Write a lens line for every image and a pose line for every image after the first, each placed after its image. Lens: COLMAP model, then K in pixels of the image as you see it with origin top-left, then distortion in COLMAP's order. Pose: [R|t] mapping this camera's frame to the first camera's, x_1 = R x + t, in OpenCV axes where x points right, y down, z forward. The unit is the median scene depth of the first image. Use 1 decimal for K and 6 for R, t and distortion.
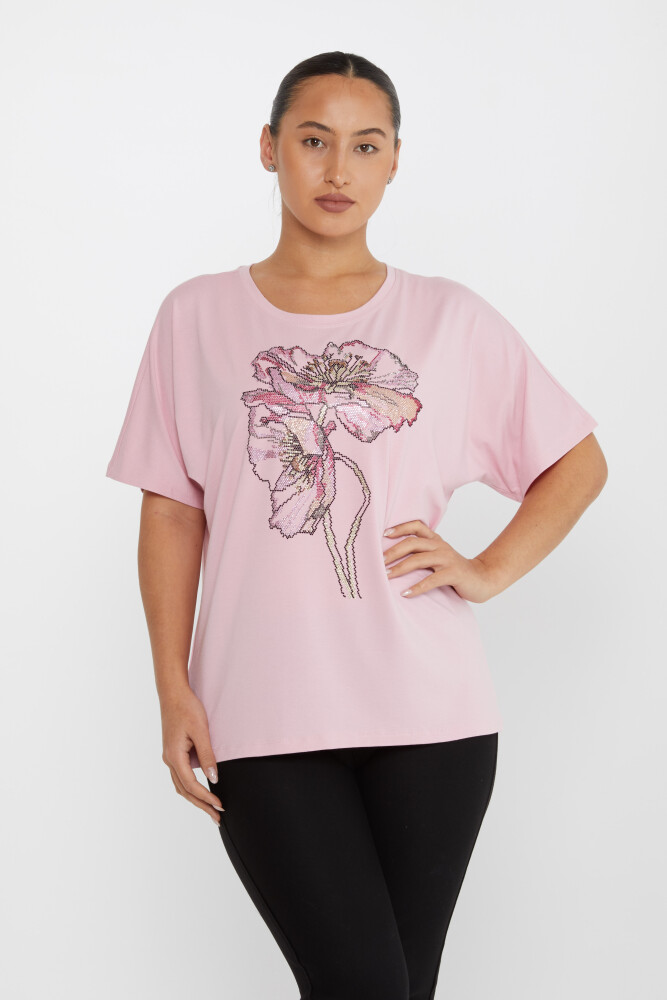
lens RADIAL K [[2138.3, 0, 334.1], [0, 2138.3, 500.1], [0, 0, 1]] dist [0.032660, 0.371797]
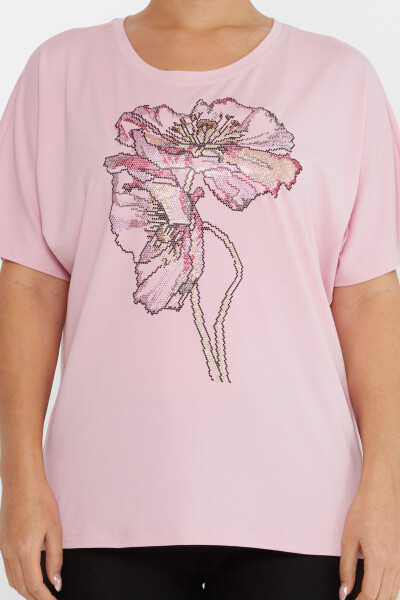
lens RADIAL K [[1283.0, 0, 200.4], [0, 1283.0, 300.1], [0, 0, 1]] dist [0.032660, 0.371797]
pose [[0.998600, -0.000953, -0.052881, 0.028222], [0.006097, 0.995247, 0.097193, -0.042268], [0.052537, -0.097379, 0.993860, 0.446154]]
